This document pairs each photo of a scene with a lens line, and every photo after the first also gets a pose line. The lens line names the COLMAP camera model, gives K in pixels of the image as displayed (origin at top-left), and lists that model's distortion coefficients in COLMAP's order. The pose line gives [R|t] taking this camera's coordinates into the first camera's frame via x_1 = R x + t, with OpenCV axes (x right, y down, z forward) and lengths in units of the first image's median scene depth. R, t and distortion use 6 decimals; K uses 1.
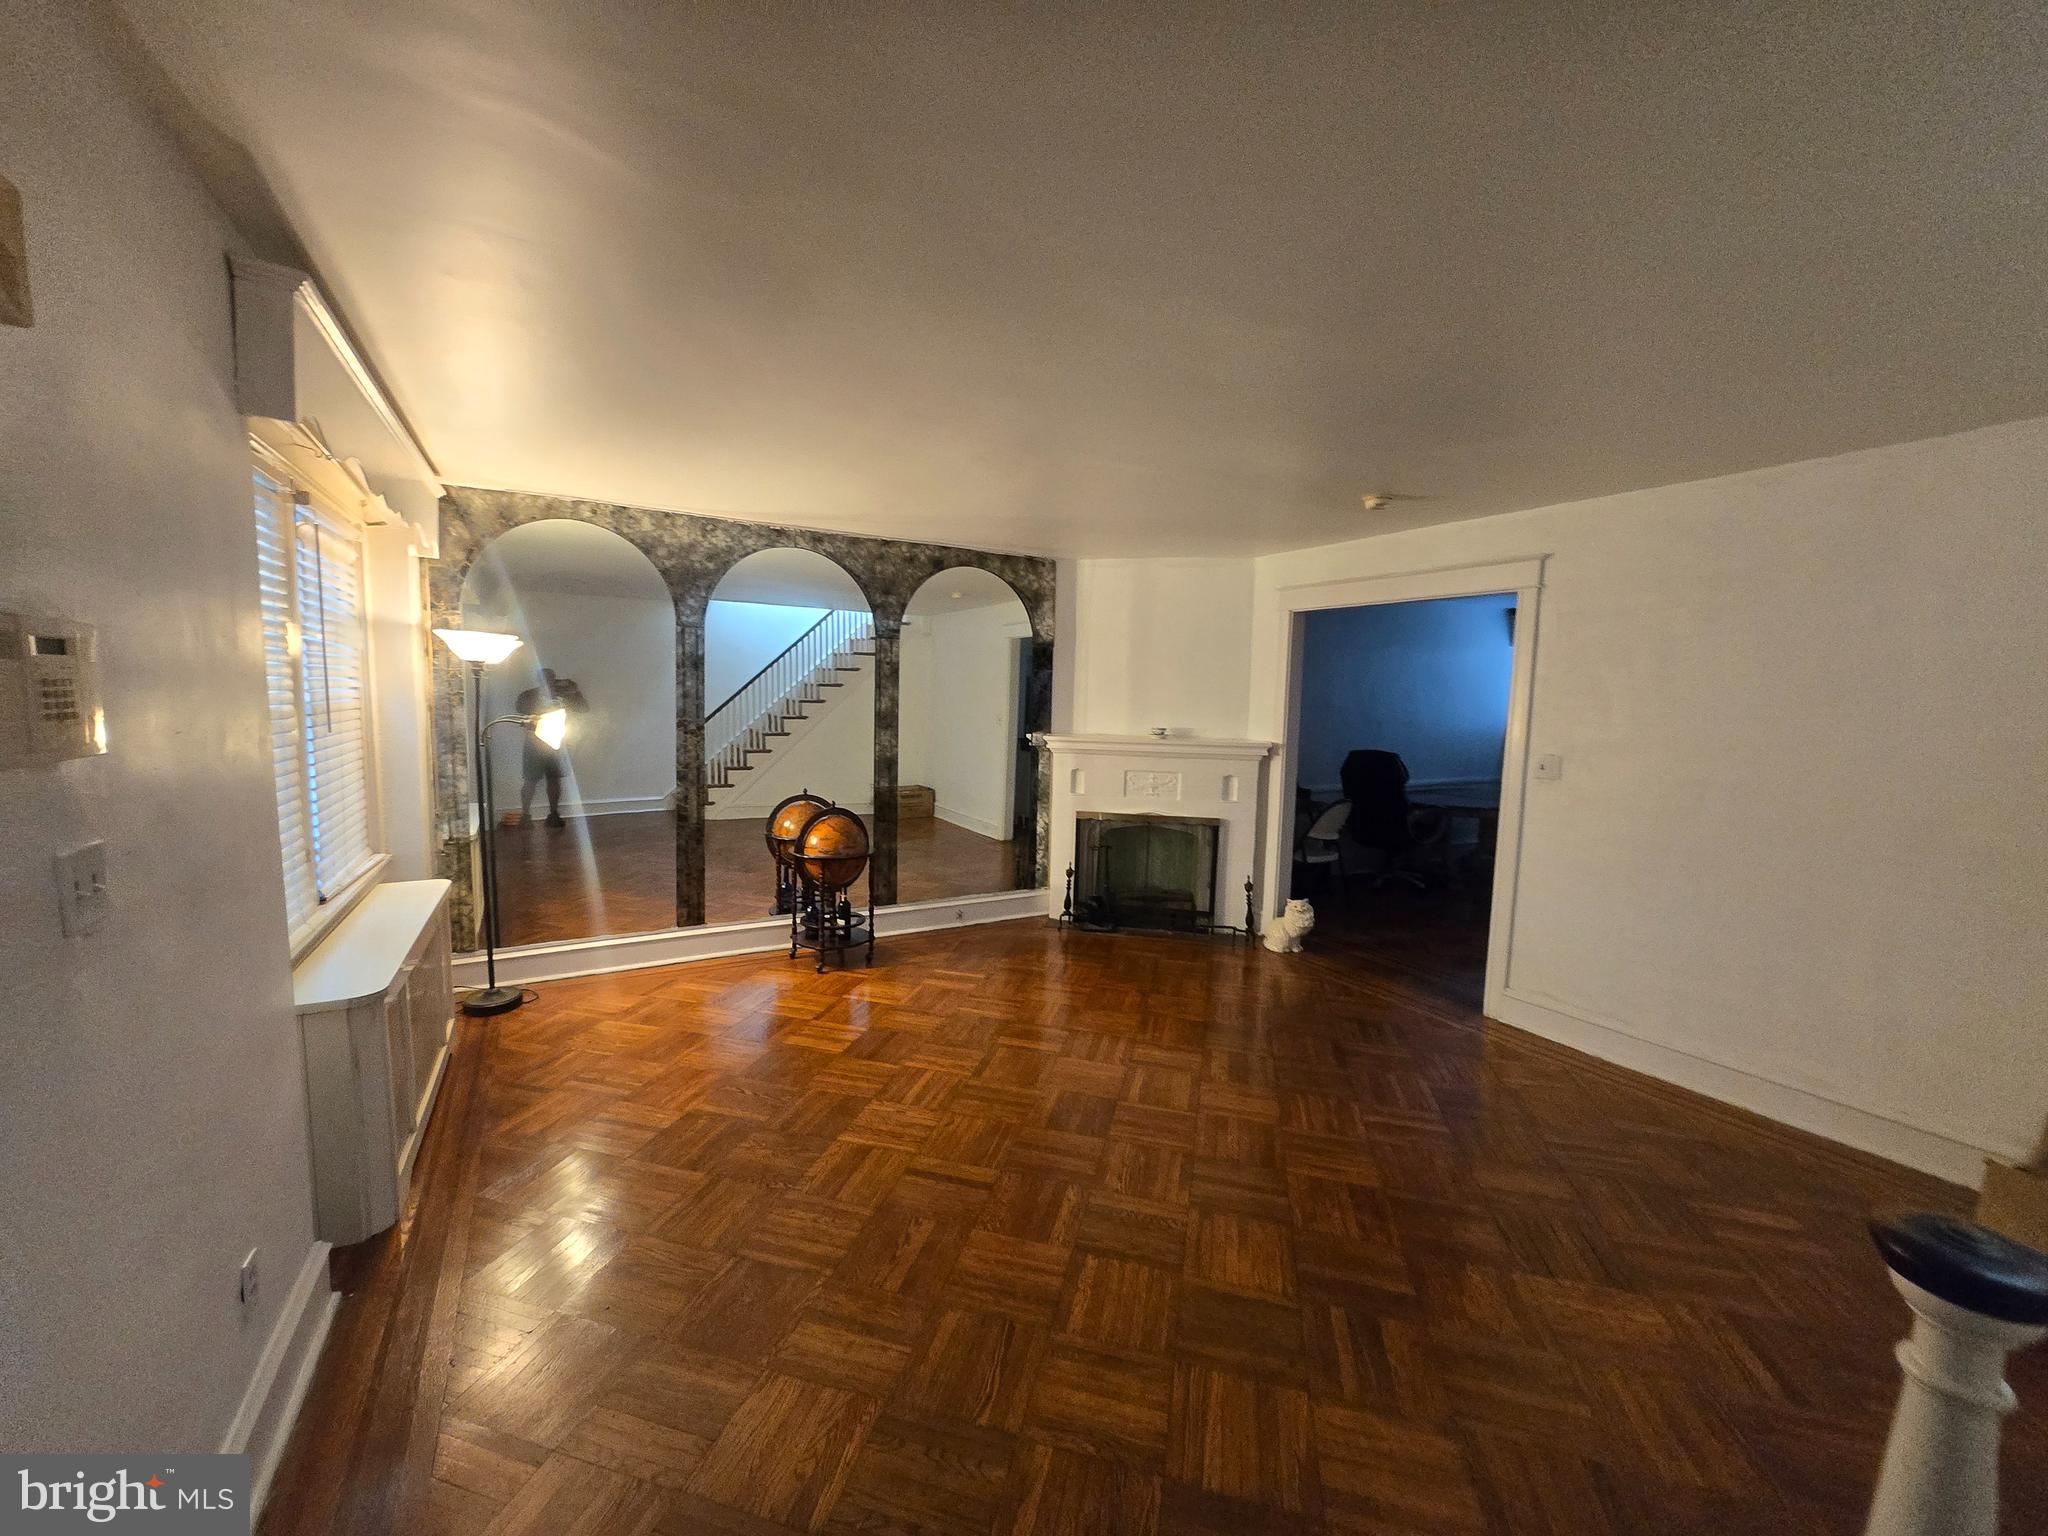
lens RADIAL K [[810.1, 0, 1013.7], [0, 810.1, 777.4], [0, 0, 1]] dist [-0.000226, -0.000162]
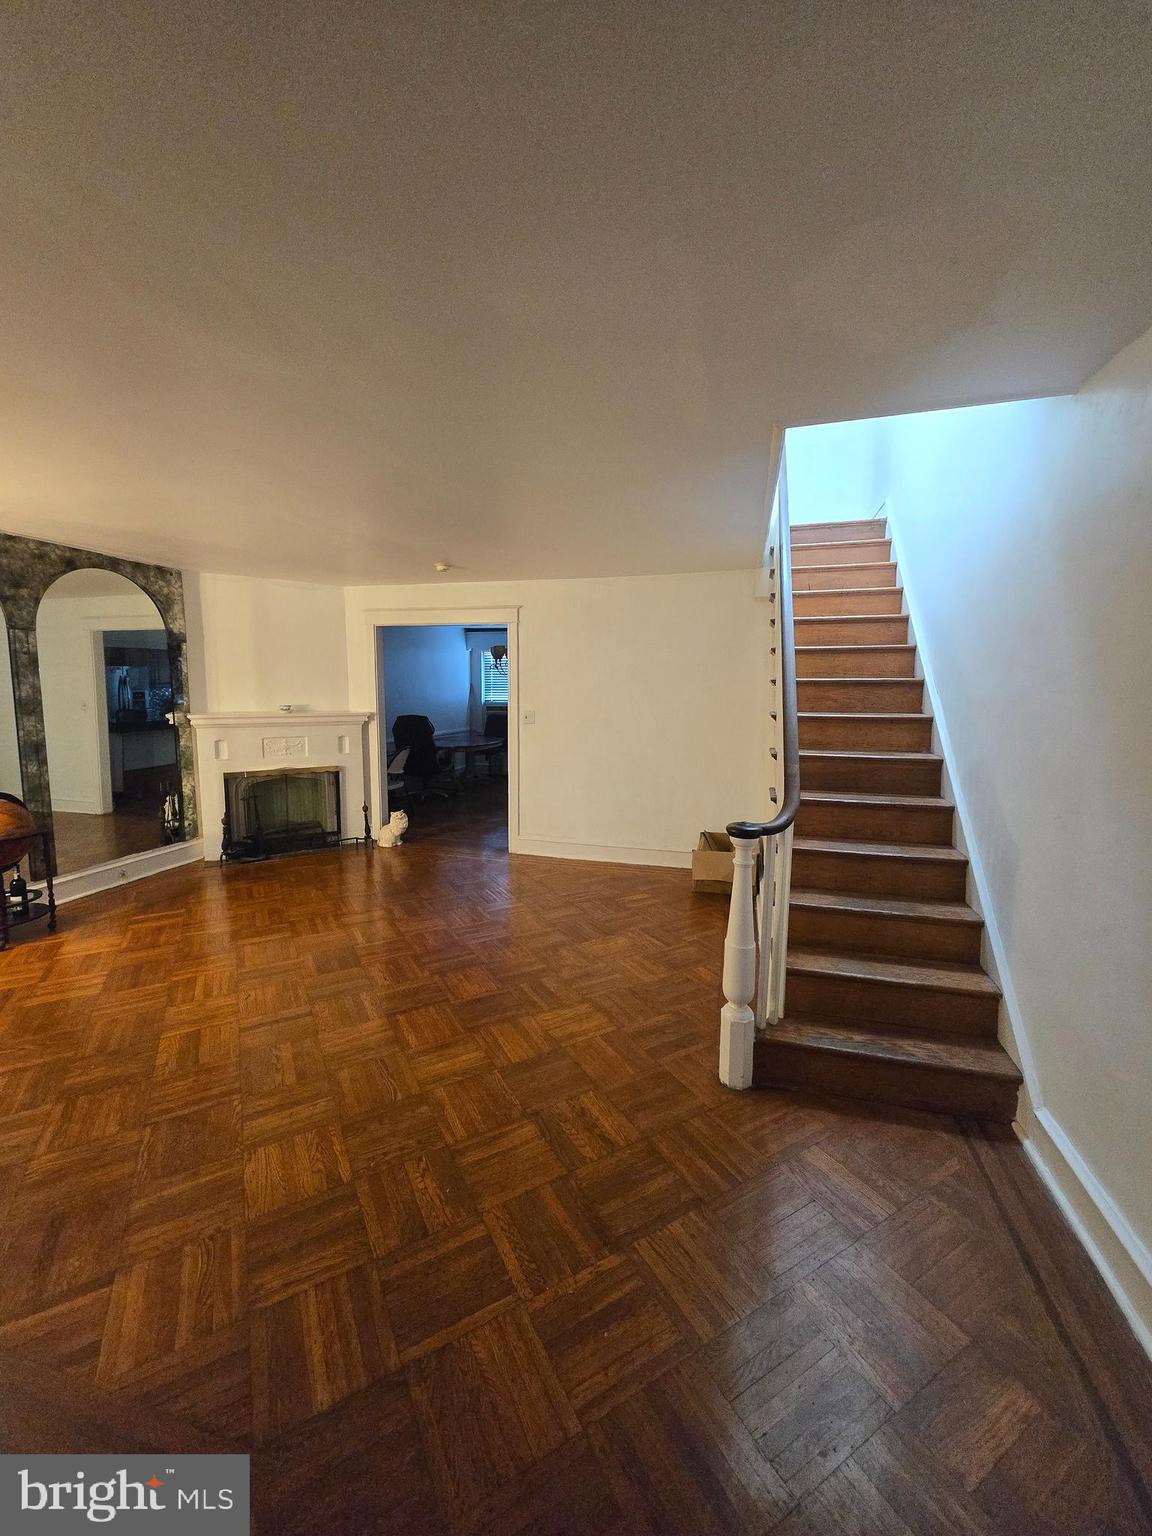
lens RADIAL K [[607.6, 0, 581.9], [0, 607.6, 761.8], [0, 0, 1]] dist [-0.000226, -0.000162]
pose [[0.692716, -0.102601, 0.713875, -0.226364], [0.077875, 0.994683, 0.067392, 0.003912], [-0.716993, 0.008909, 0.697023, -0.074969]]
